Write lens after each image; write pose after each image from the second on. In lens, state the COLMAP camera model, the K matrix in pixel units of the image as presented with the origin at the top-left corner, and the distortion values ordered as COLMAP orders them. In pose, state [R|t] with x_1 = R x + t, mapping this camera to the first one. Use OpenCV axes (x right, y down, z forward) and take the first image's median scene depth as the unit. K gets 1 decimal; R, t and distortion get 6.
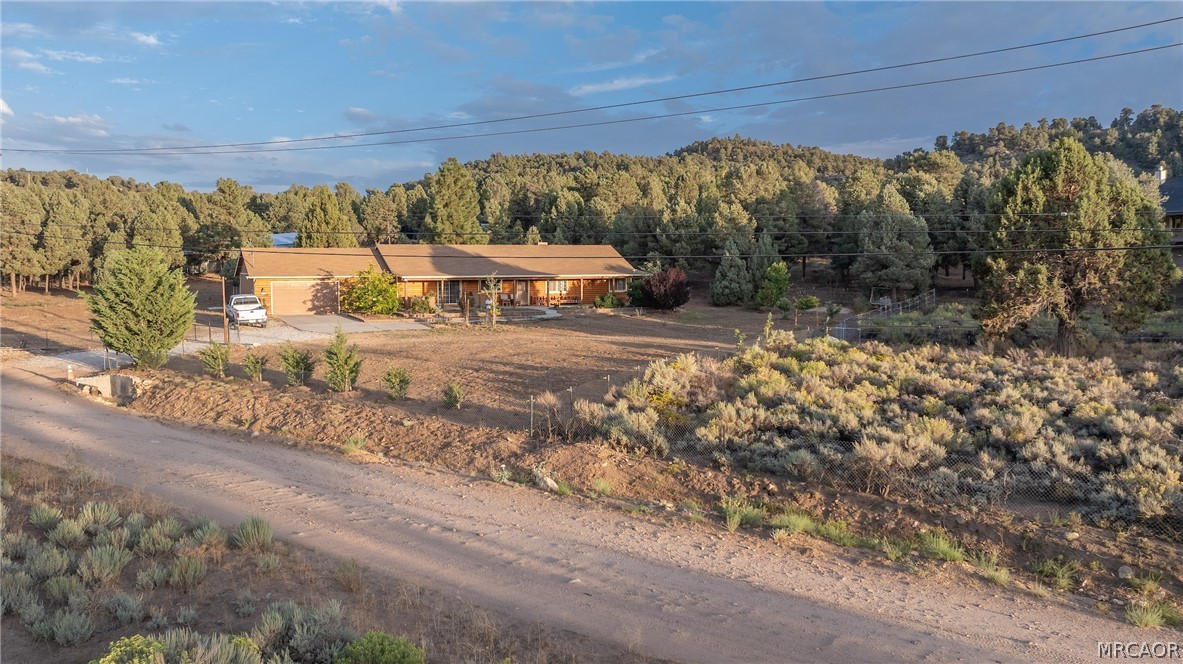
lens RADIAL K [[989.1, 0, 485.6], [0, 989.1, 300.0], [0, 0, 1]] dist [-0.008374, -0.004870]
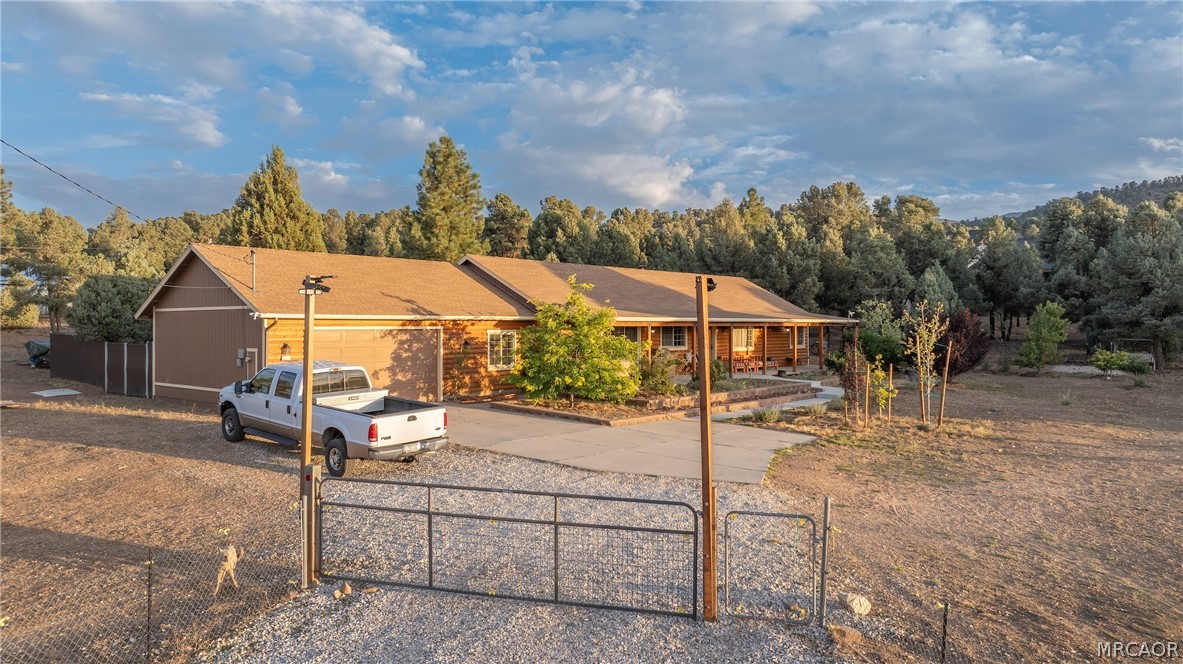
lens RADIAL K [[846.2, 0, 591.5], [0, 846.2, 332.0], [0, 0, 1]] dist [-0.014295, -0.003753]
pose [[0.883704, 0.001571, 0.468043, -0.225200], [0.011857, 0.999598, -0.025742, -0.004809], [-0.467895, 0.028298, 0.883331, 0.529828]]
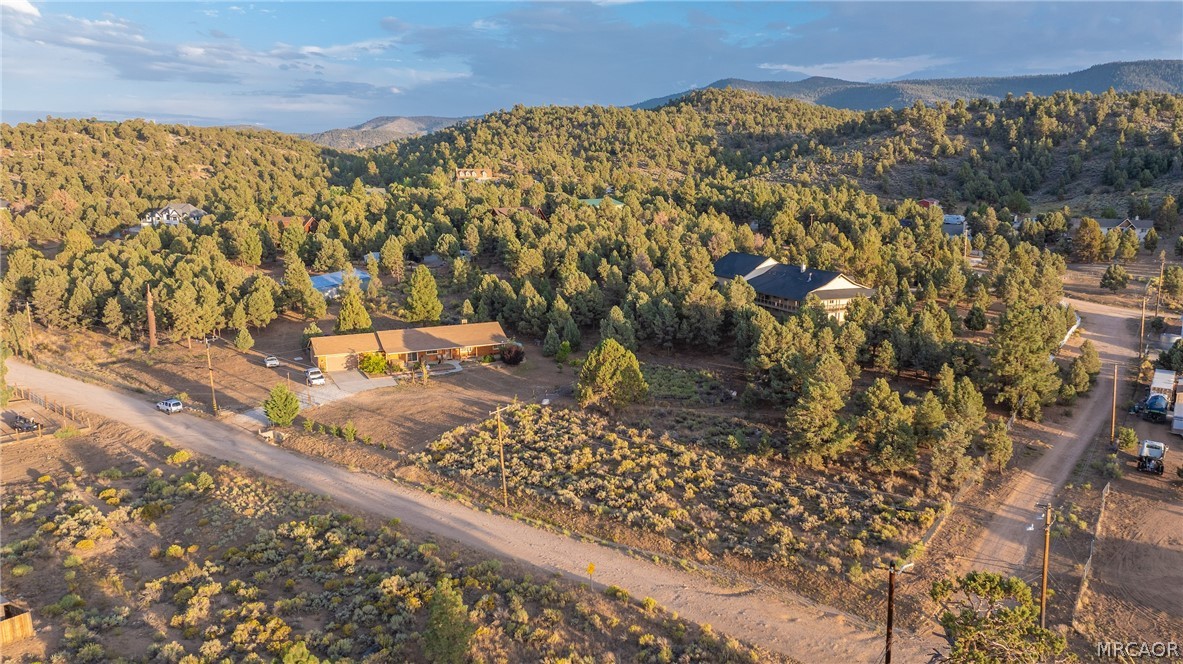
lens RADIAL K [[913.5, 0, 591.5], [0, 913.5, 332.0], [0, 0, 1]] dist [-0.017440, -0.005202]
pose [[0.997579, -0.013116, 0.068301, 0.183419], [0.003719, 0.990711, 0.135934, -0.276483], [-0.069449, -0.135351, 0.988361, -0.812310]]
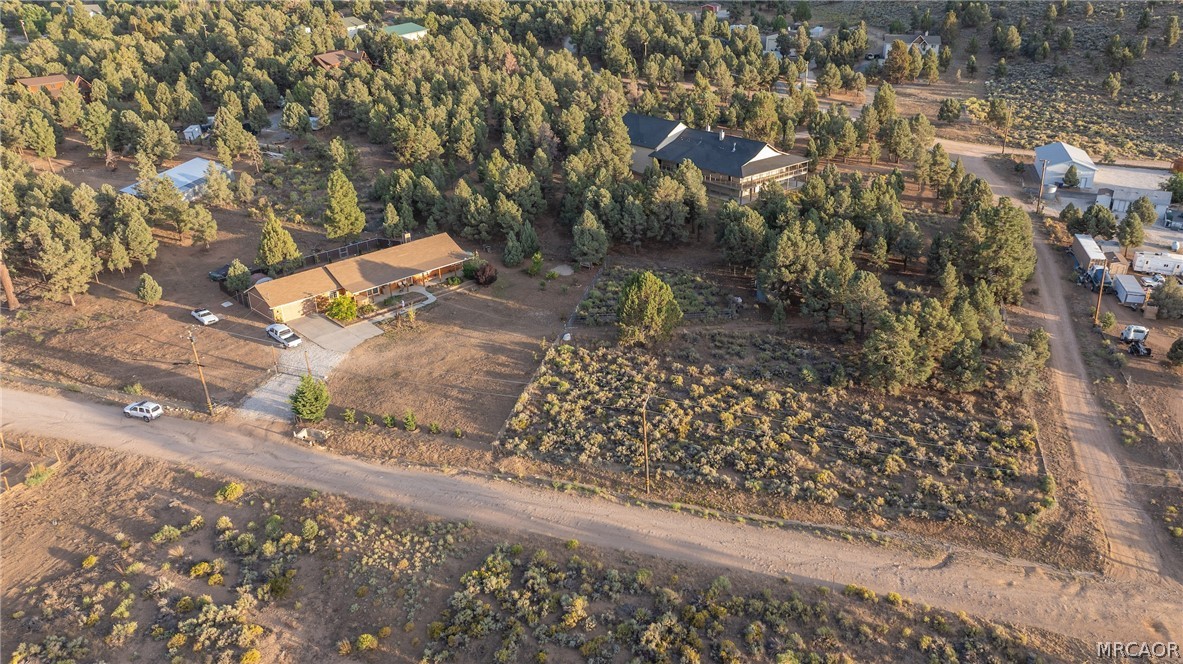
lens RADIAL K [[908.6, 0, 615.4], [0, 908.6, 331.3], [0, 0, 1]] dist [-0.020760, -0.006139]
pose [[0.916990, -0.167527, 0.362028, -0.215934], [0.024383, 0.929384, 0.368309, -0.479412], [-0.398165, -0.328908, 0.856320, -0.595724]]
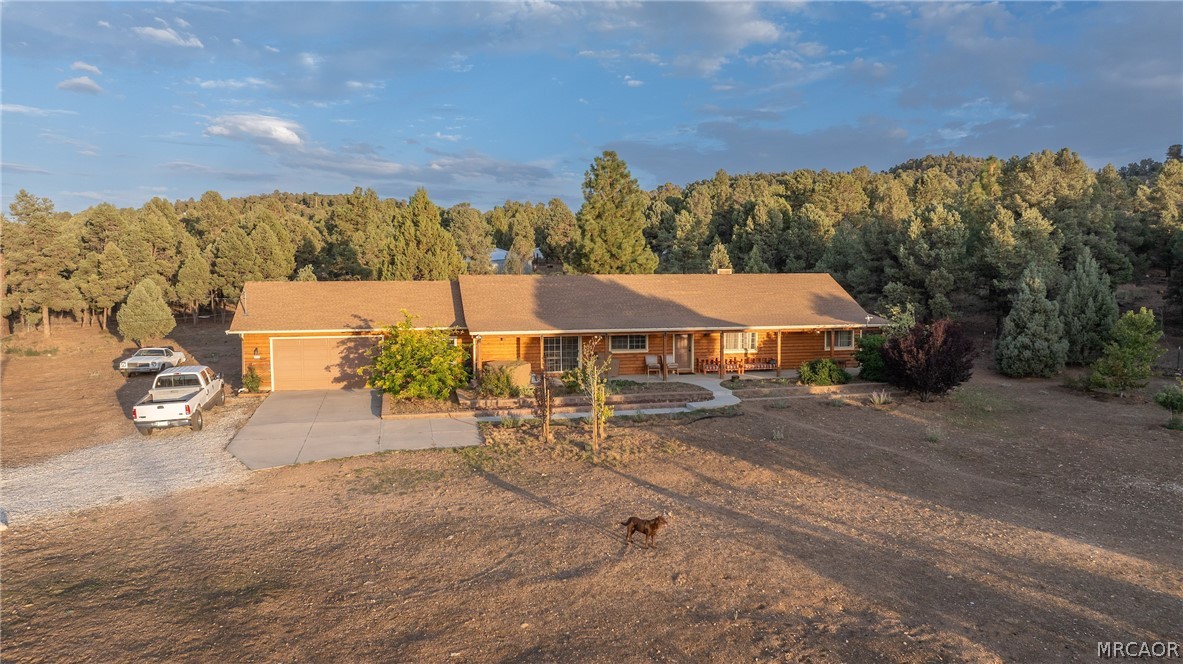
lens RADIAL K [[846.2, 0, 591.5], [0, 846.2, 332.0], [0, 0, 1]] dist [-0.014295, -0.003753]
pose [[0.989446, 0.010390, -0.144528, 0.050753], [-0.005454, 0.999389, 0.034510, -0.033918], [0.144798, -0.033357, 0.988899, 0.407365]]
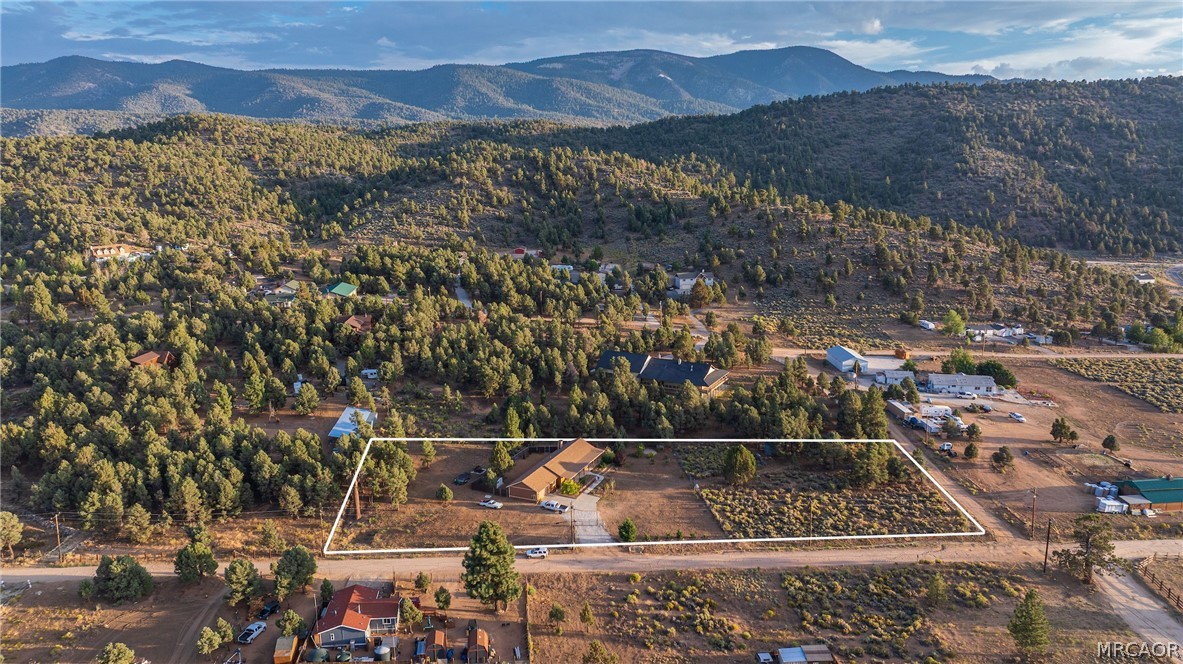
lens RADIAL K [[846.2, 0, 591.5], [0, 846.2, 332.0], [0, 0, 1]] dist [-0.014295, -0.003753]
pose [[0.724757, -0.157389, 0.670787, -1.511205], [0.037009, 0.981048, 0.190200, -0.850204], [-0.688009, -0.113023, 0.716846, -0.842941]]
